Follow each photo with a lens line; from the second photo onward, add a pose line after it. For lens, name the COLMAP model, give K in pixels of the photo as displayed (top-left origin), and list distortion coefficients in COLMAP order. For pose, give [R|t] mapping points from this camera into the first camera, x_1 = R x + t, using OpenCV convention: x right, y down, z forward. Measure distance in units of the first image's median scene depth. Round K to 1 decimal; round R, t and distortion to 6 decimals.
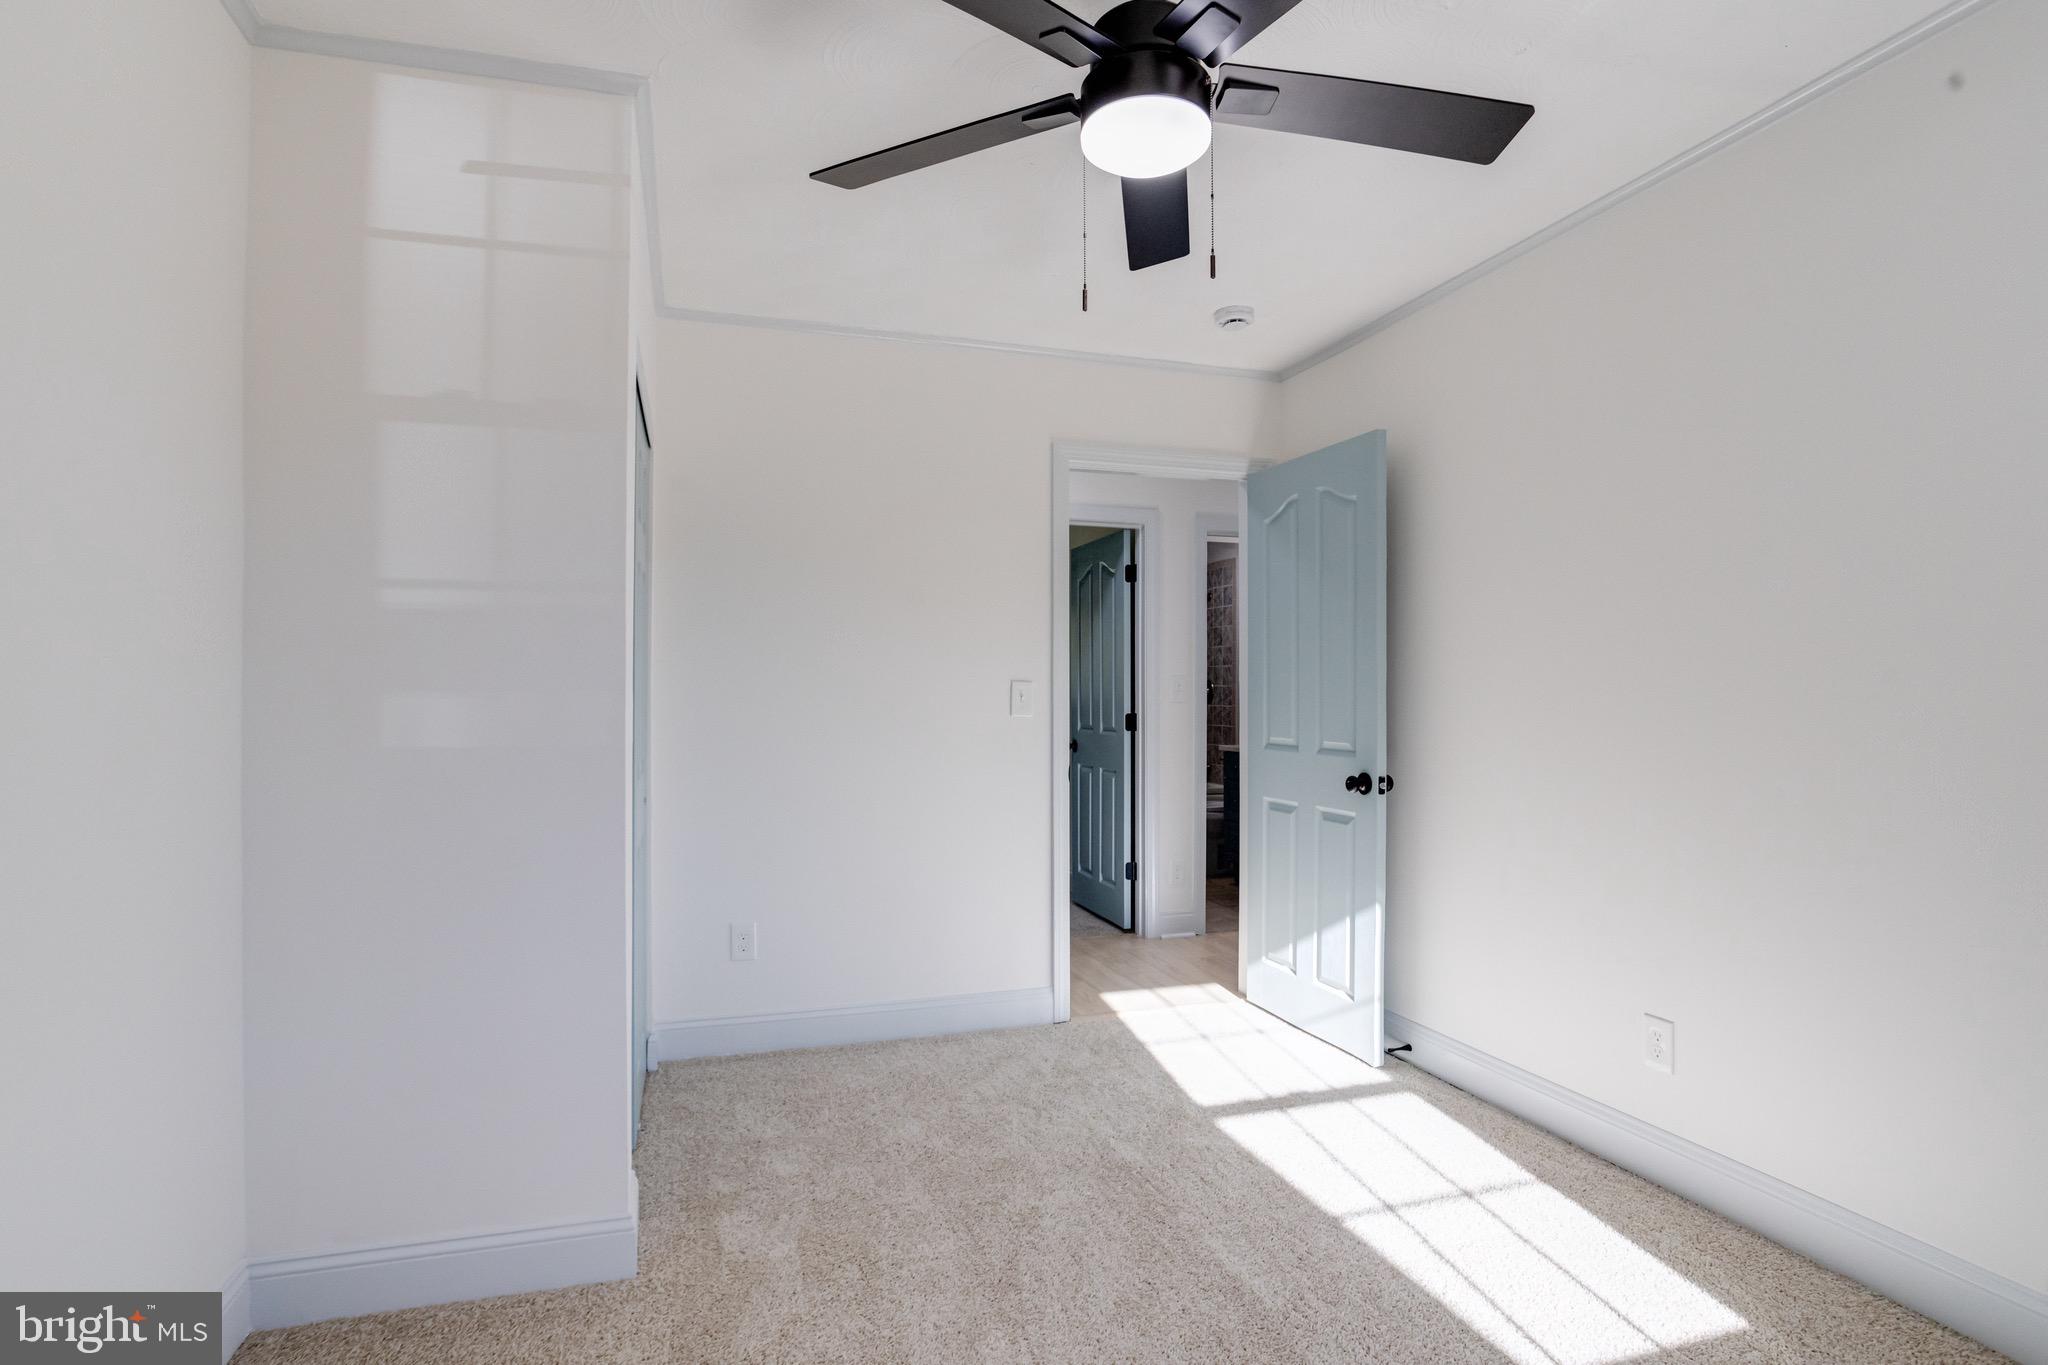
lens RADIAL K [[1043.1, 0, 1013.7], [0, 1043.1, 702.6], [0, 0, 1]] dist [-0.048971, 0.027147]
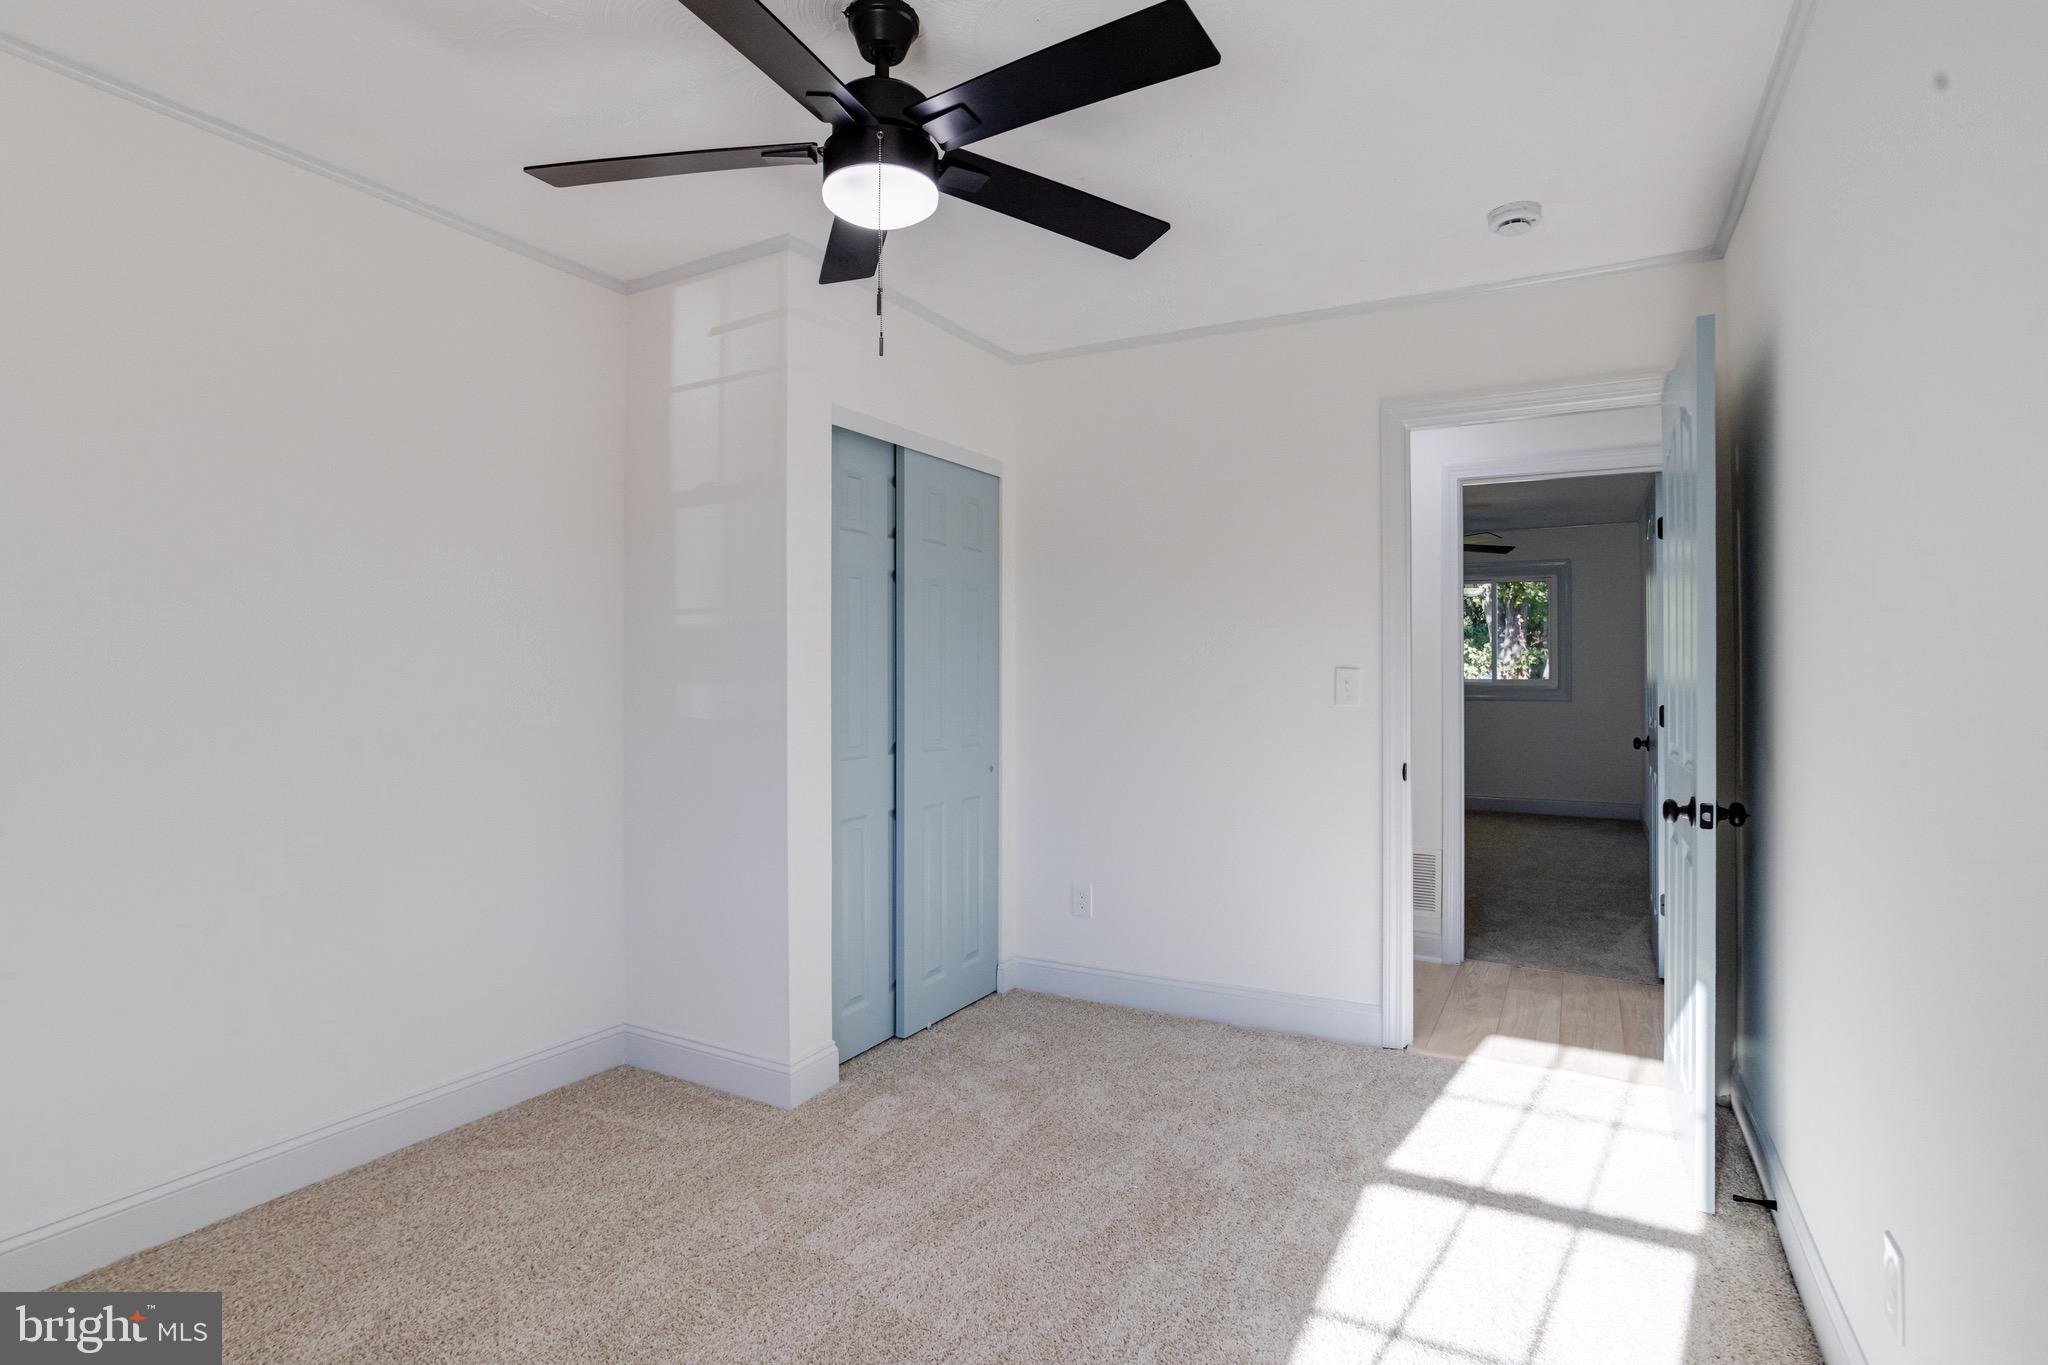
lens RADIAL K [[1042.3, 0, 1007.5], [0, 1042.3, 668.8], [0, 0, 1]] dist [-0.046290, 0.026640]
pose [[0.694299, -0.000640, -0.719686, 0.545120], [-0.006669, 0.999951, -0.007322, -0.013563], [0.719655, 0.009883, 0.694261, 0.167594]]
